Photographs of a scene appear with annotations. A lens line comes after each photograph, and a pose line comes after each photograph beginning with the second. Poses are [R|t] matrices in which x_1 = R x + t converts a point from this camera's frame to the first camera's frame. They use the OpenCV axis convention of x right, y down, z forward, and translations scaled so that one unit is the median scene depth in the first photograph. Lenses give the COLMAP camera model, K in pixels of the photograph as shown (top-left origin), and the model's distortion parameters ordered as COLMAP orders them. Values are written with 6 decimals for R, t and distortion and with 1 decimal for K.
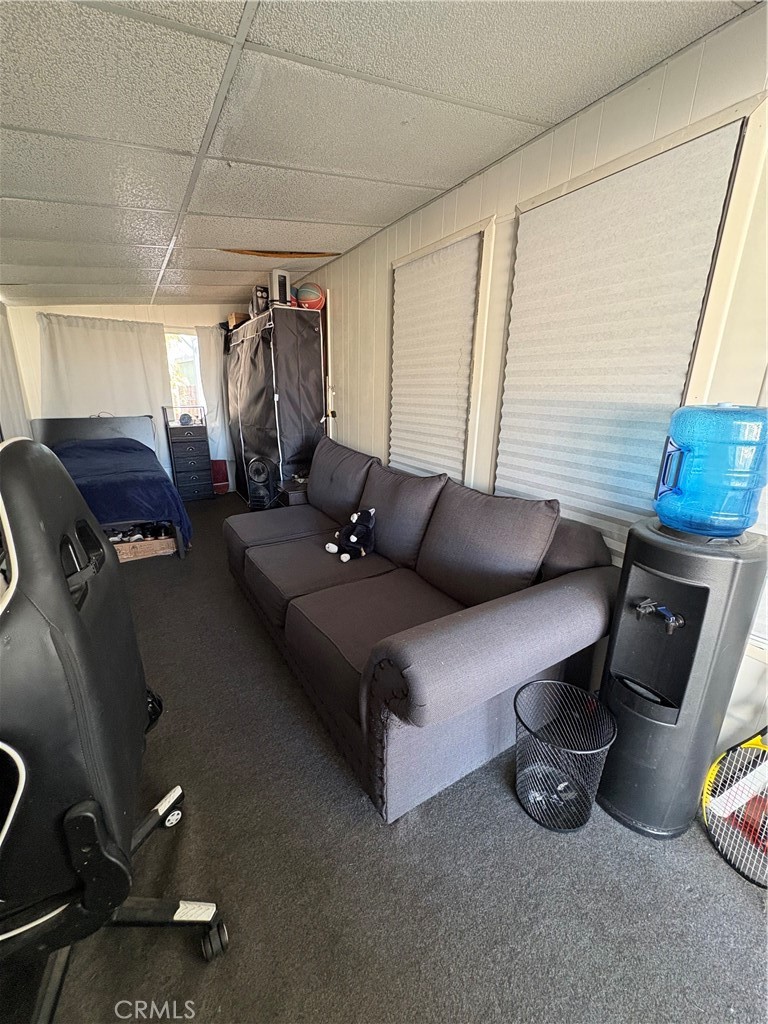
lens RADIAL K [[409.2, 0, 384.0], [0, 409.2, 511.2], [0, 0, 1]] dist [-0.000903, -0.000083]
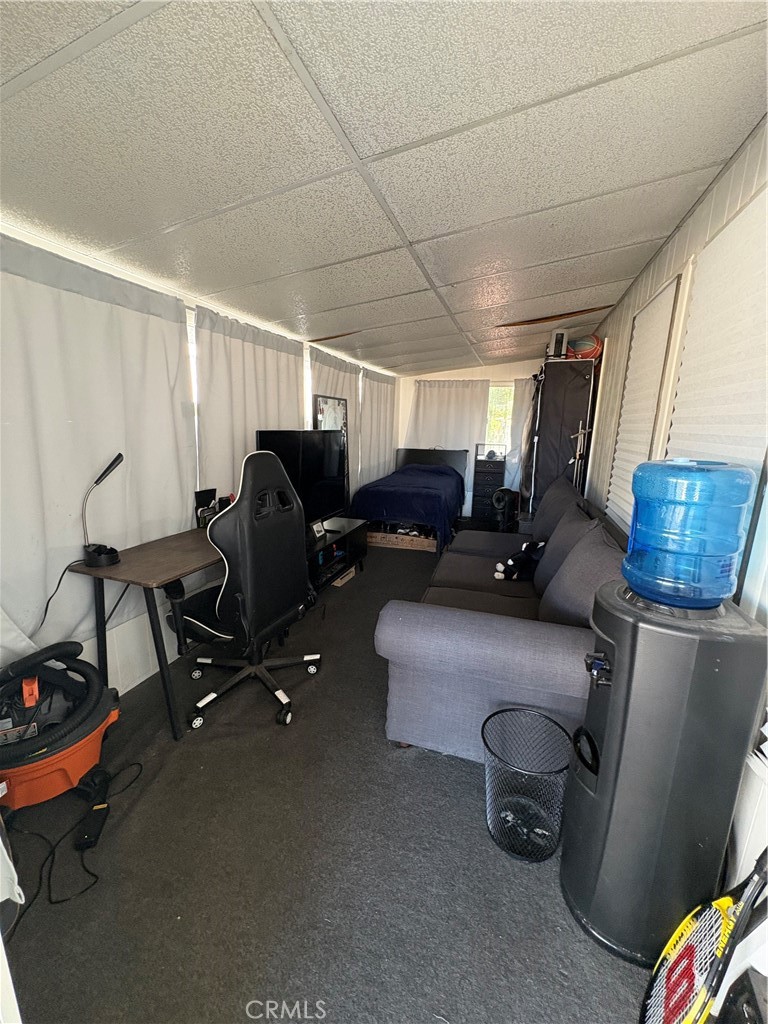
lens RADIAL K [[408.0, 0, 384.0], [0, 408.0, 512.0], [0, 0, 1]] dist [-0.000561, 0.000031]
pose [[0.649918, 0.161110, -0.742732, 0.345595], [-0.226152, 0.974000, 0.013384, -0.002921], [0.725577, 0.159272, 0.669455, -0.025429]]
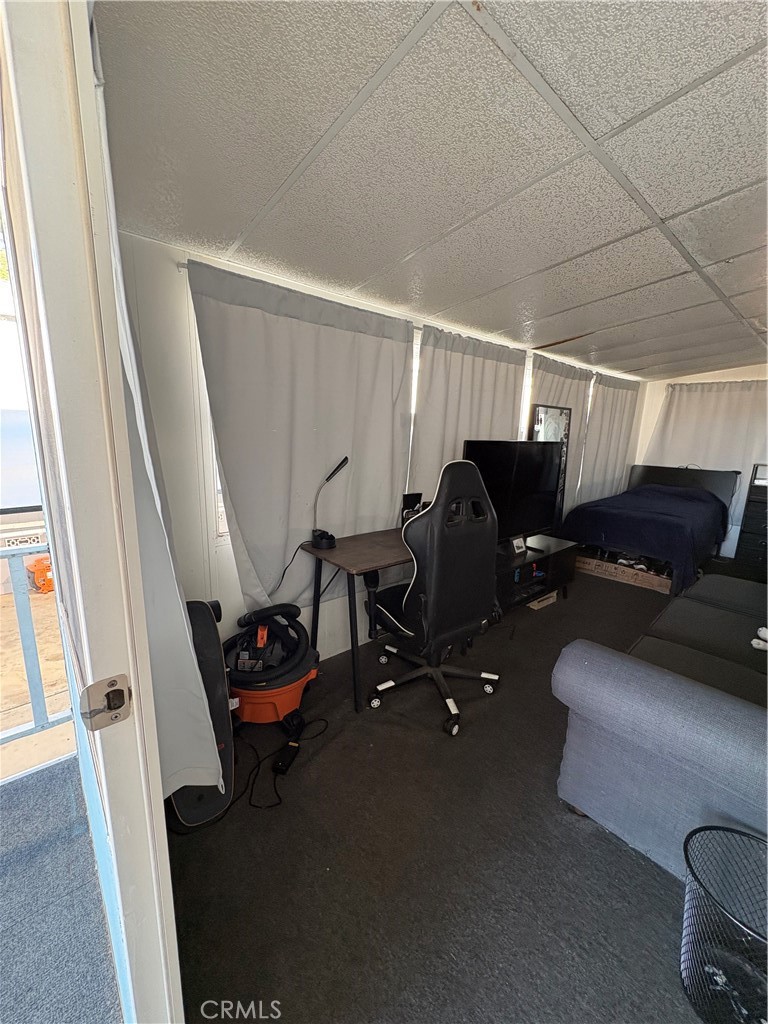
lens RADIAL K [[408.0, 0, 384.0], [0, 408.0, 512.0], [0, 0, 1]] dist [-0.000561, 0.000031]
pose [[0.177590, 0.190384, -0.965513, 0.351100], [-0.305118, 0.943413, 0.129905, -0.011763], [0.935610, 0.271525, 0.225630, 0.004472]]
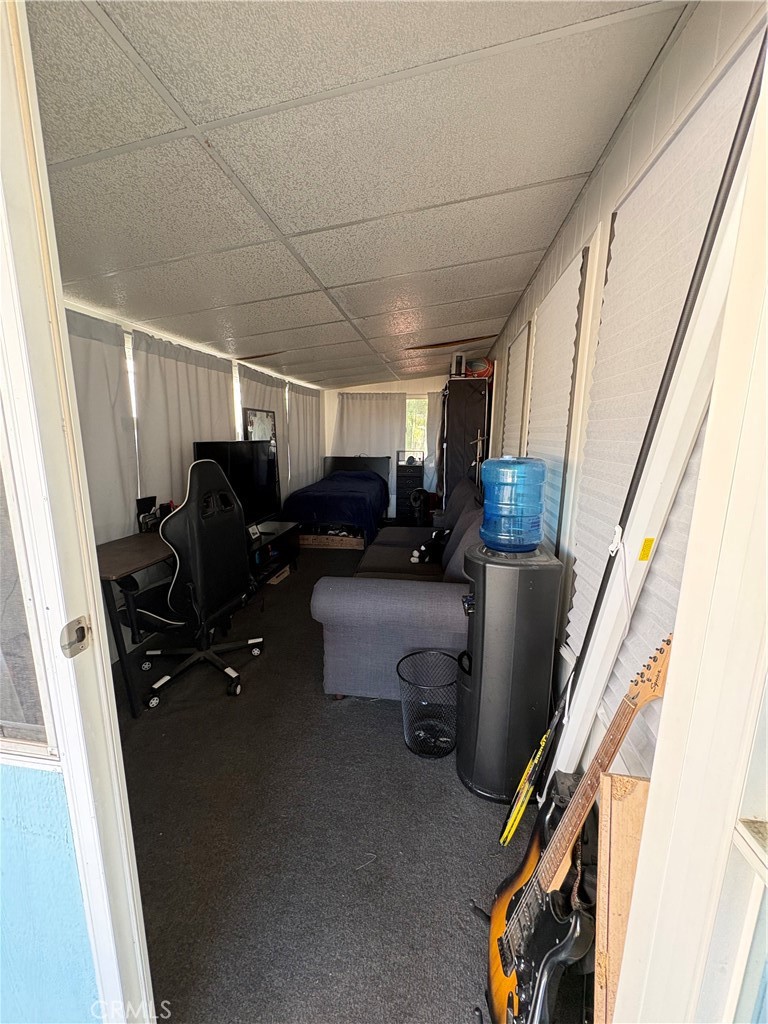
lens RADIAL K [[408.0, 0, 384.0], [0, 408.0, 512.0], [0, 0, 1]] dist [-0.000561, 0.000031]
pose [[0.771937, 0.113952, -0.625402, 0.442631], [-0.178242, 0.983138, -0.040871, 0.018494], [0.610199, 0.143023, 0.779231, -0.105352]]
